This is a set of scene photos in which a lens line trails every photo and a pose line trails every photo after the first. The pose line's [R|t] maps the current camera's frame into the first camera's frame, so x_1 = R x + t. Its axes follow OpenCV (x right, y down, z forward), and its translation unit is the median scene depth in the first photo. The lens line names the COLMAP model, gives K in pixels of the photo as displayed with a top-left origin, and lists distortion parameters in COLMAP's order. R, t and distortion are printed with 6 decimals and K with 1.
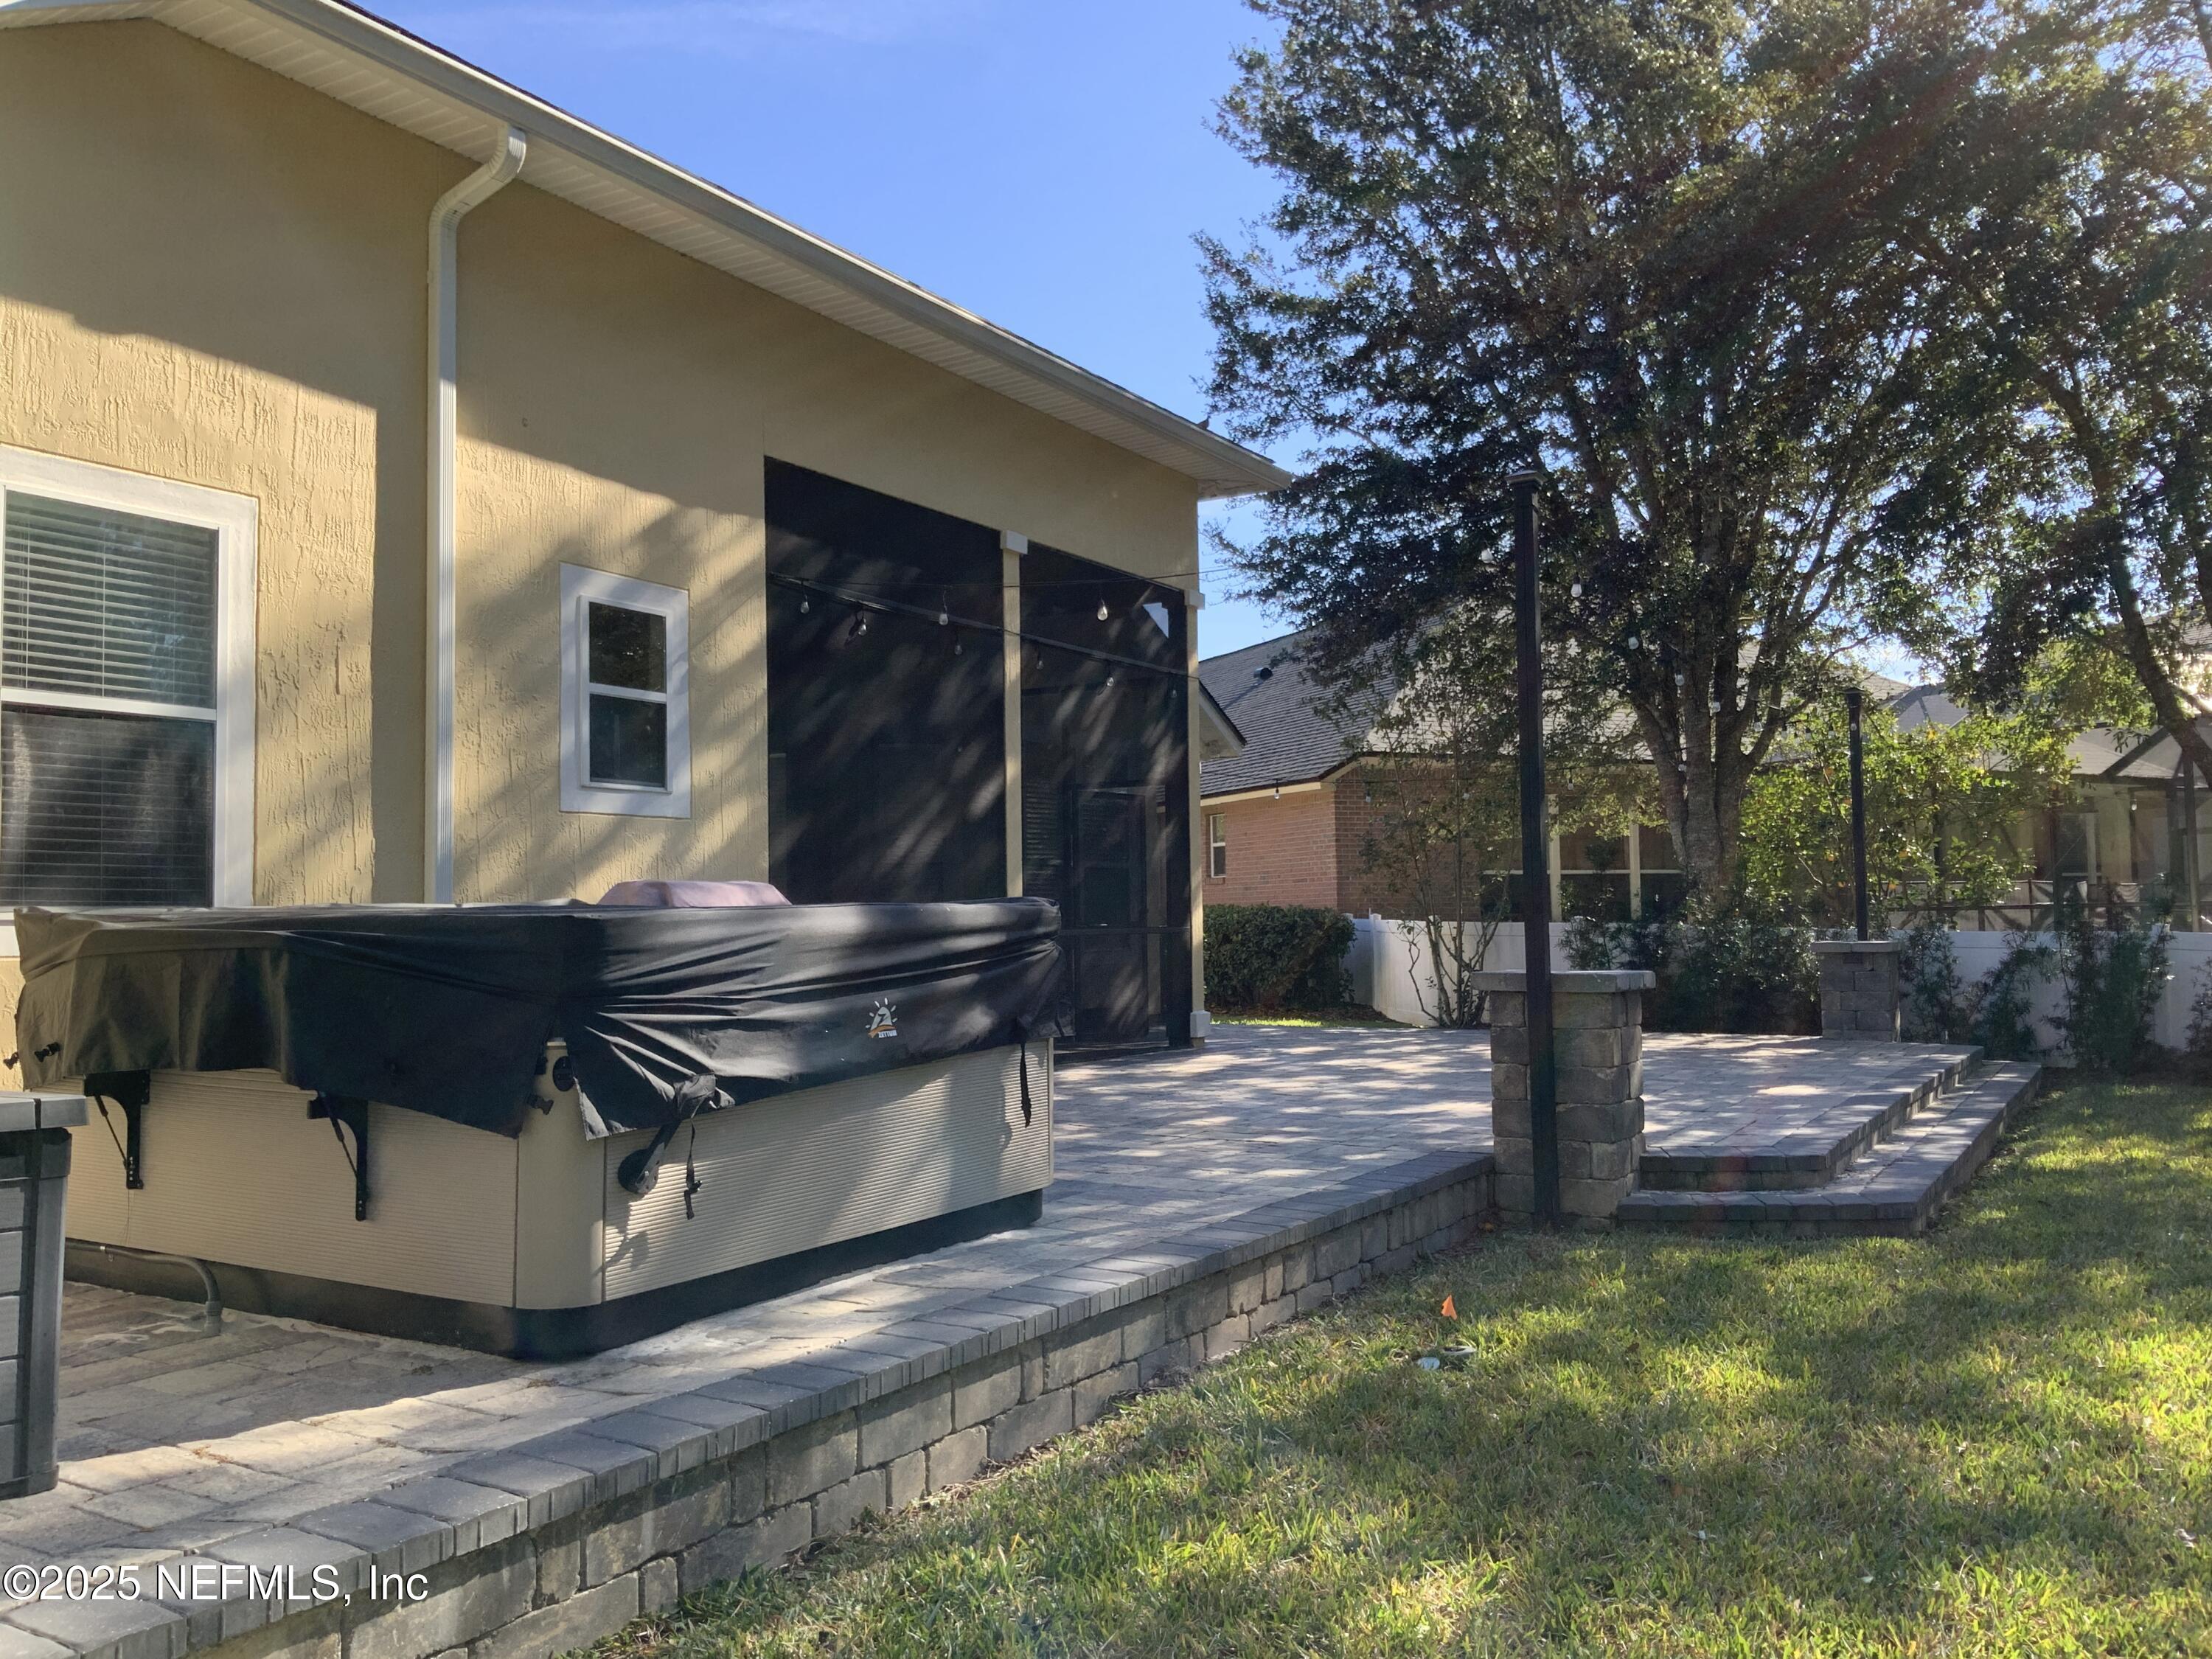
lens RADIAL K [[1817.3, 0, 1106.0], [0, 1817.3, 829.5], [0, 0, 1]] dist [0.116837, -0.246652]
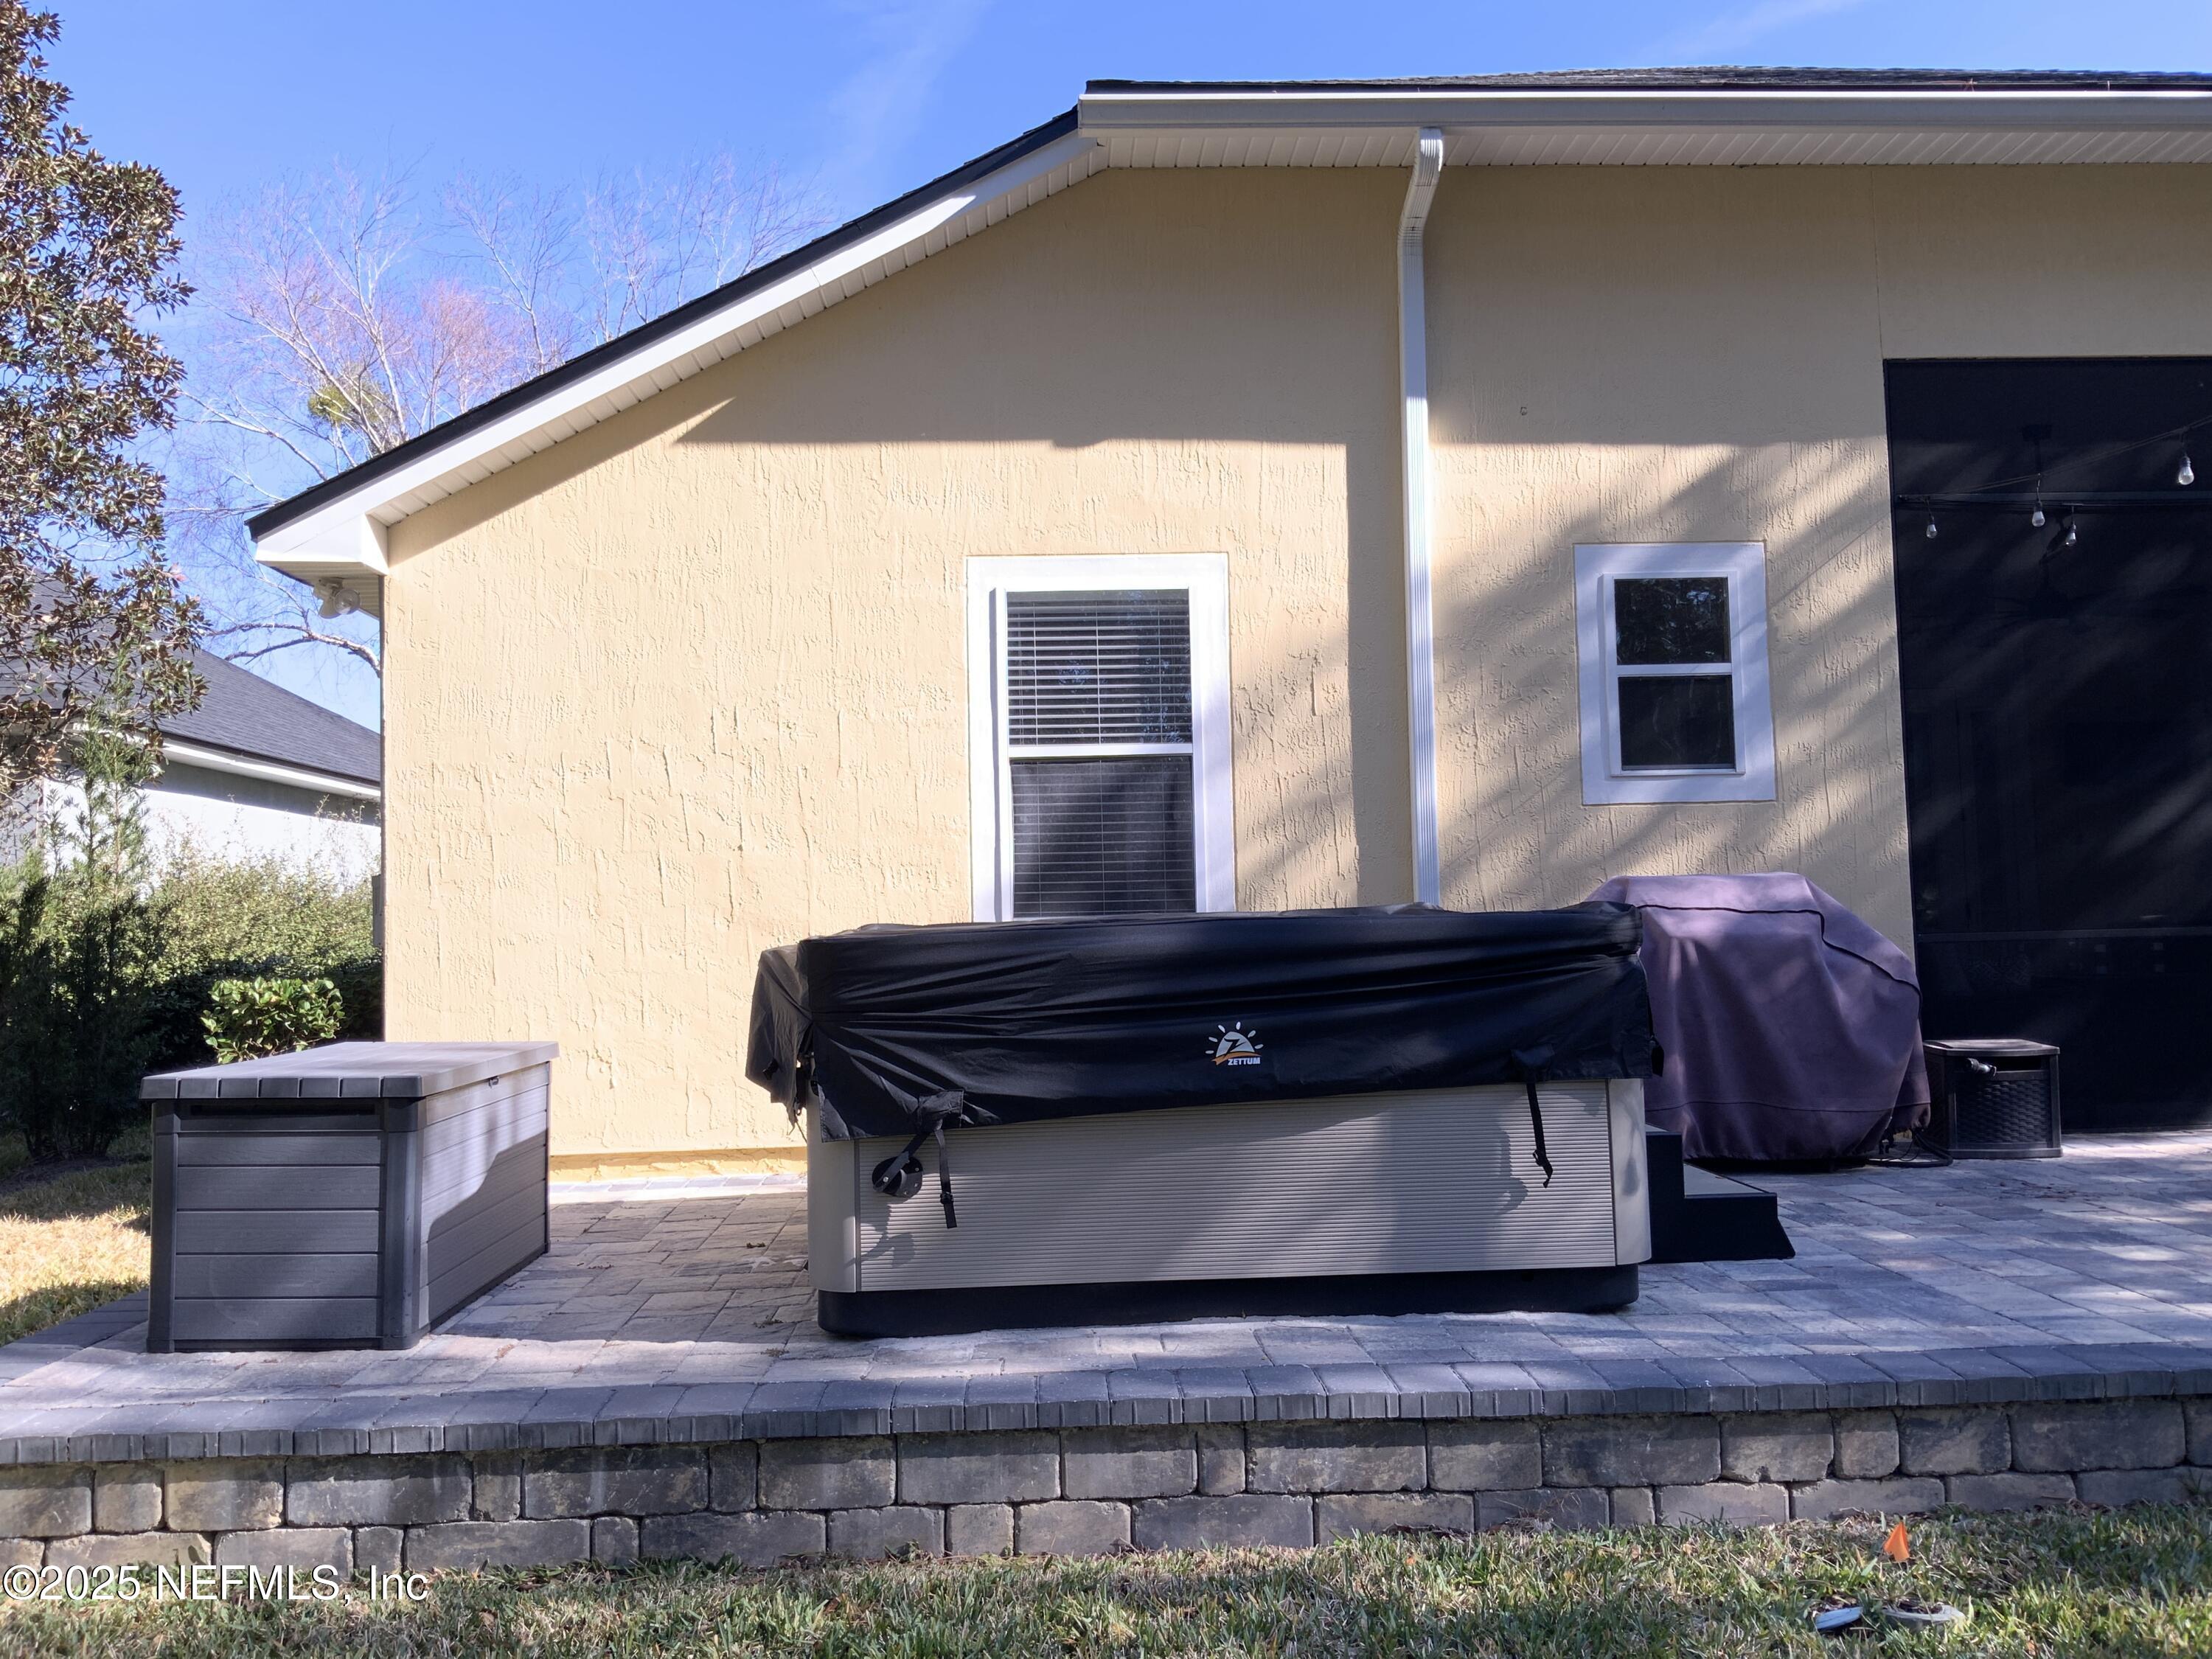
lens RADIAL K [[1817.3, 0, 1106.0], [0, 1817.3, 829.5], [0, 0, 1]] dist [0.116837, -0.246652]
pose [[0.542163, -0.046757, -0.838971, 0.437066], [0.059055, 0.998102, -0.017462, 0.005718], [0.838195, -0.040078, 0.543896, 0.320285]]
